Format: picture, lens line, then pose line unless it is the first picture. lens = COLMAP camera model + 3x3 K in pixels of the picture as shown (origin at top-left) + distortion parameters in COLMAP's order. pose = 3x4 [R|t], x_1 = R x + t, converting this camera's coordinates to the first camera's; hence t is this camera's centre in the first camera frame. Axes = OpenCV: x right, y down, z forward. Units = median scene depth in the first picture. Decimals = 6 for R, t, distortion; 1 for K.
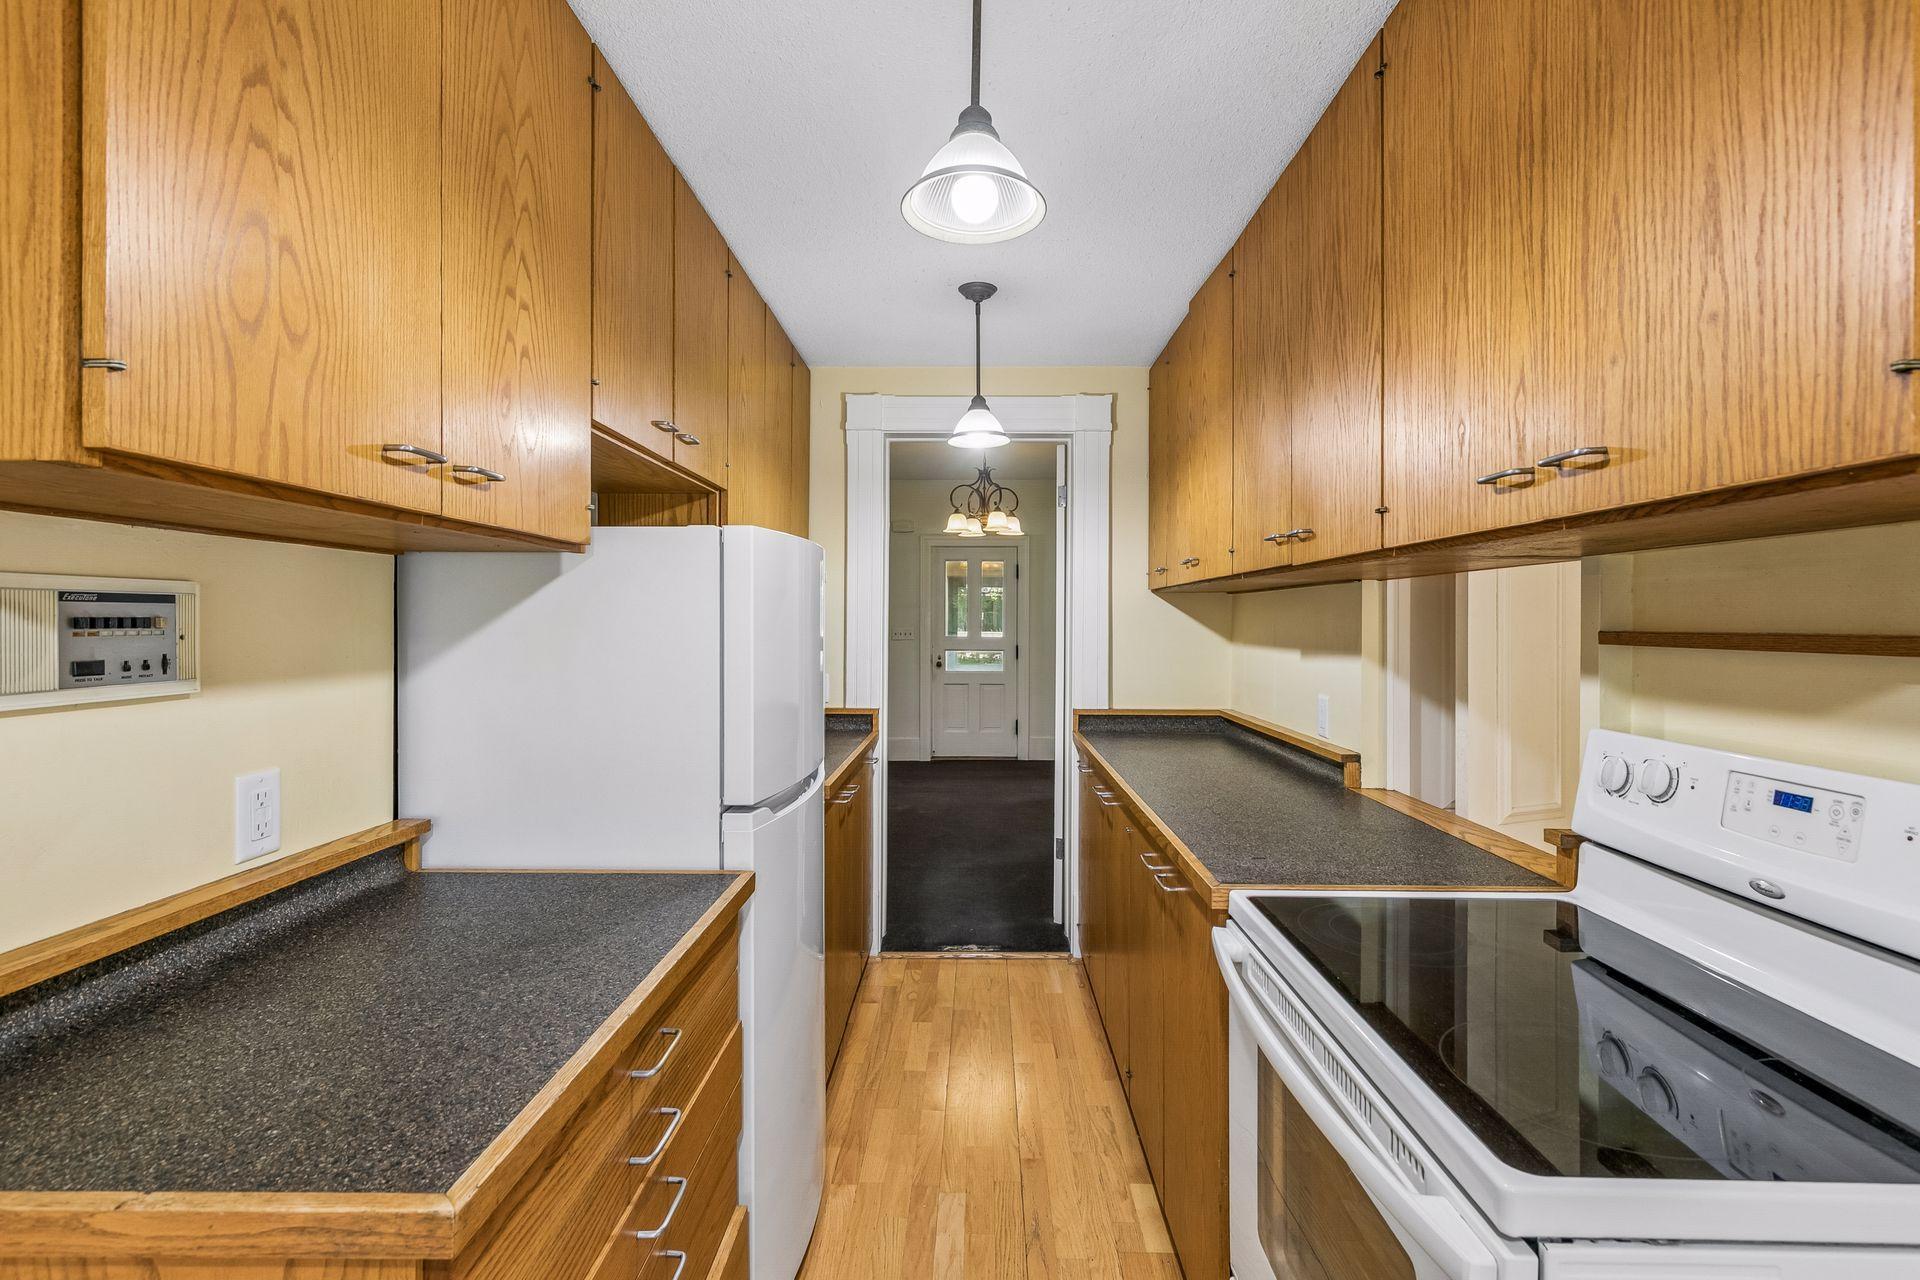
lens RADIAL K [[870.1, 0, 961.9], [0, 870.1, 617.9], [0, 0, 1]] dist [0.002499, -0.000628]
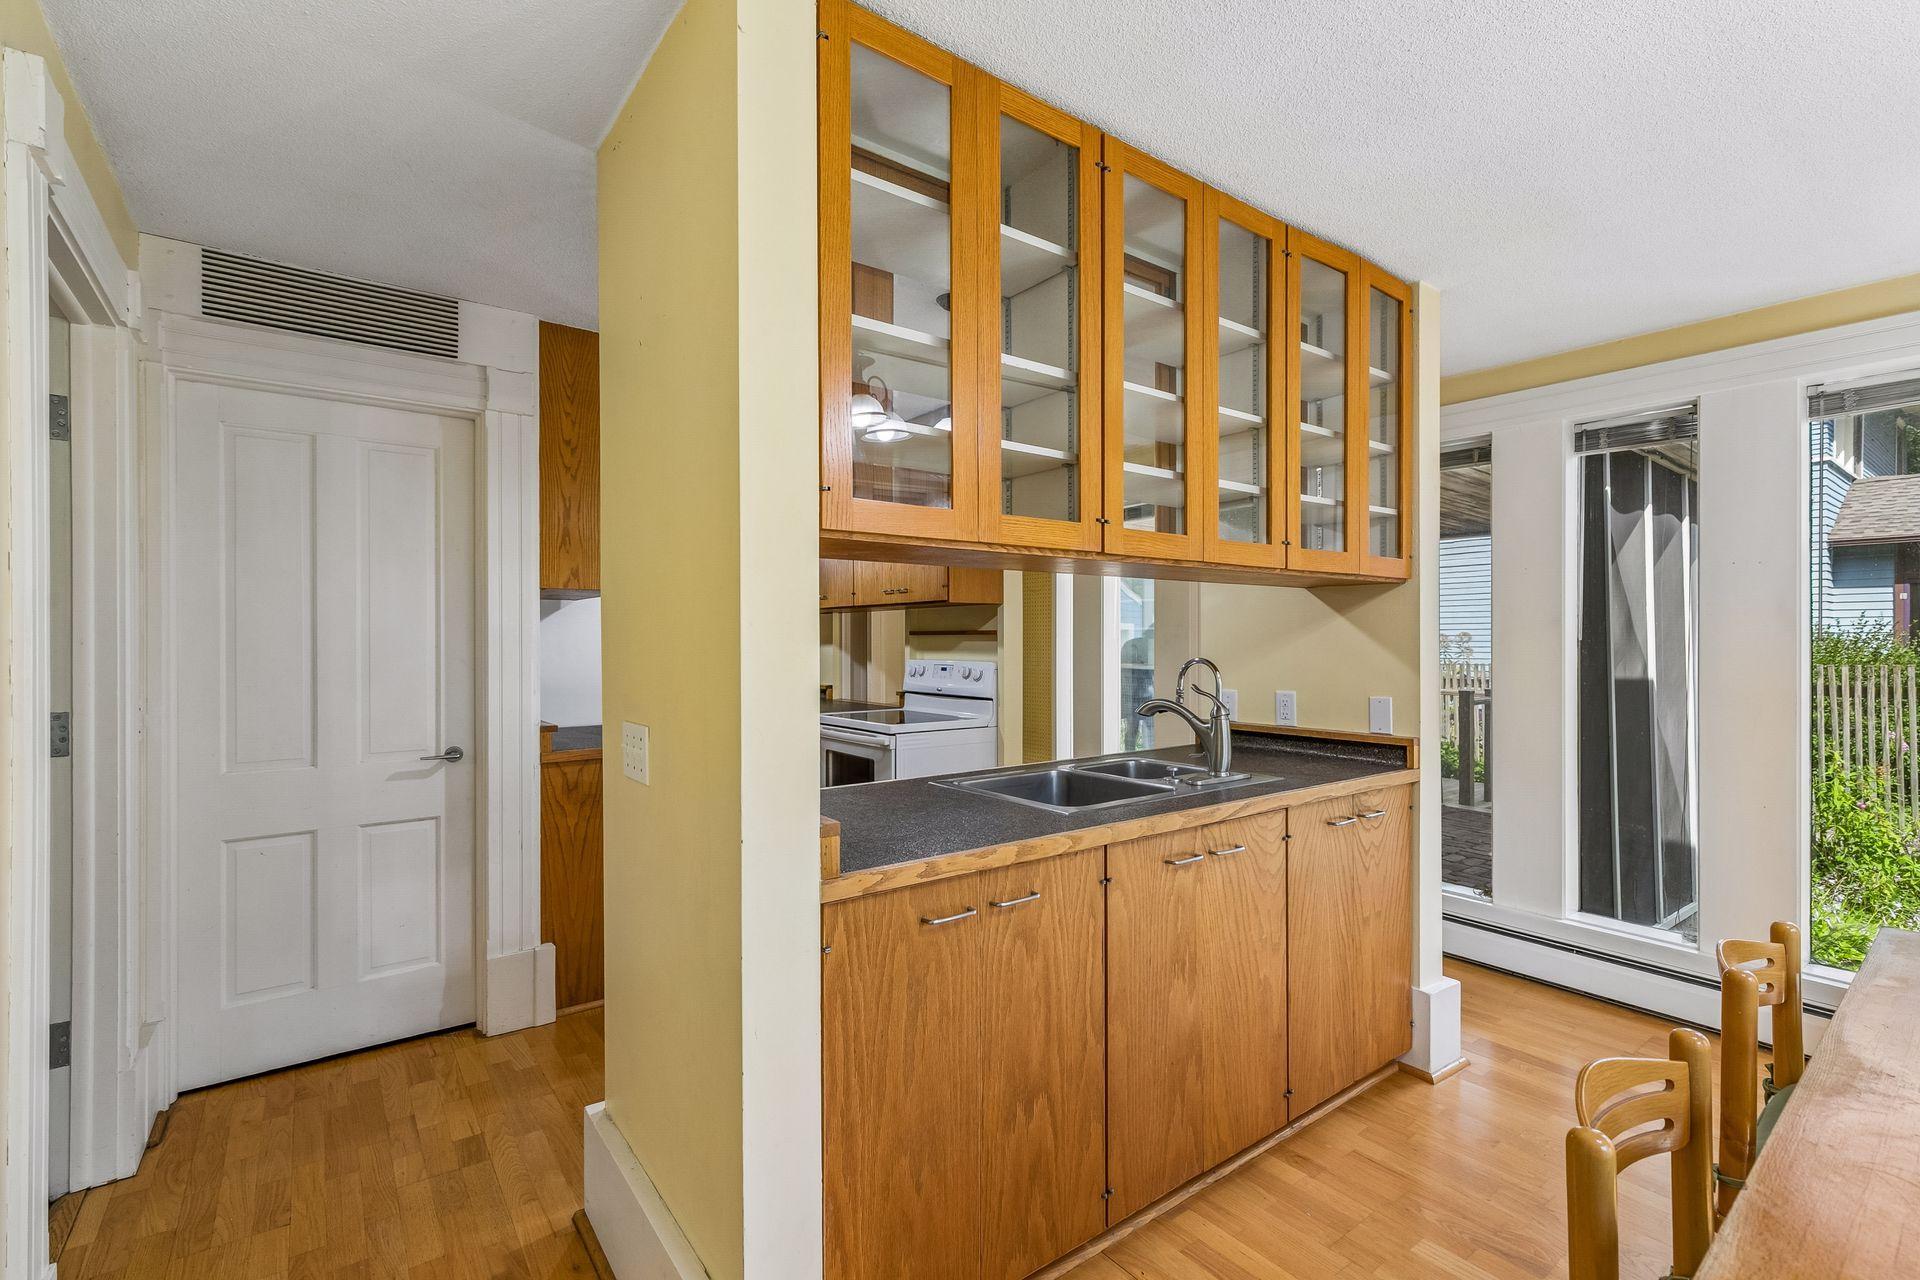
lens RADIAL K [[880.2, 0, 965.6], [0, 880.2, 632.2], [0, 0, 1]] dist [-0.000455, -0.000631]
pose [[0.783215, -0.000096, 0.621751, -1.469600], [0.001875, 0.999996, -0.002208, 0.032392], [-0.621748, 0.002895, 0.783212, -2.178002]]
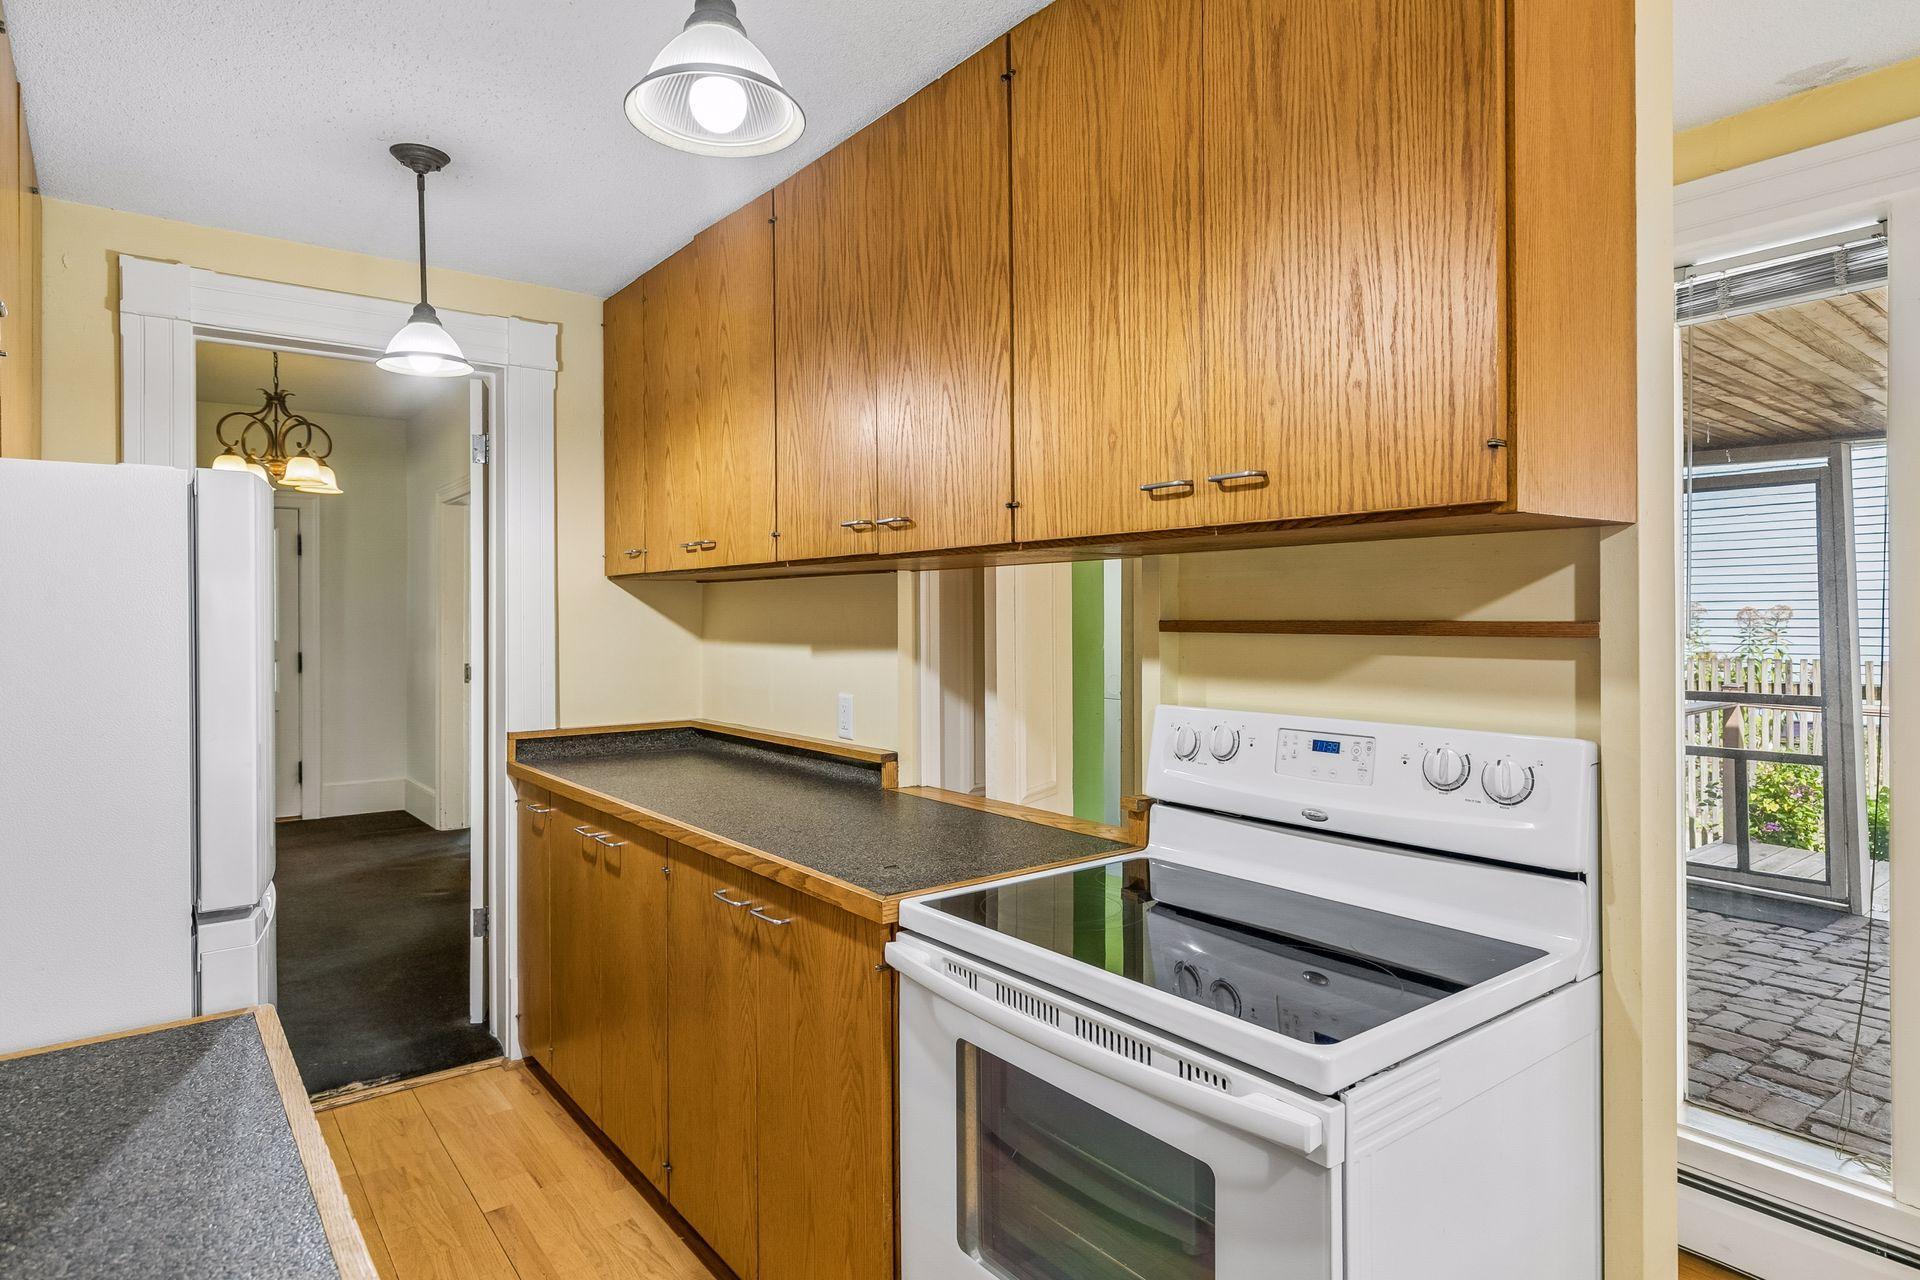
lens RADIAL K [[1076.8, 0, 963.3], [0, 1076.8, 609.9], [0, 0, 1]] dist [0.007278, -0.000866]
pose [[0.778159, -0.004379, 0.628052, -0.439400], [0.005094, 0.999987, 0.000660, -0.001365], [-0.628047, 0.002686, 0.778171, 0.060798]]
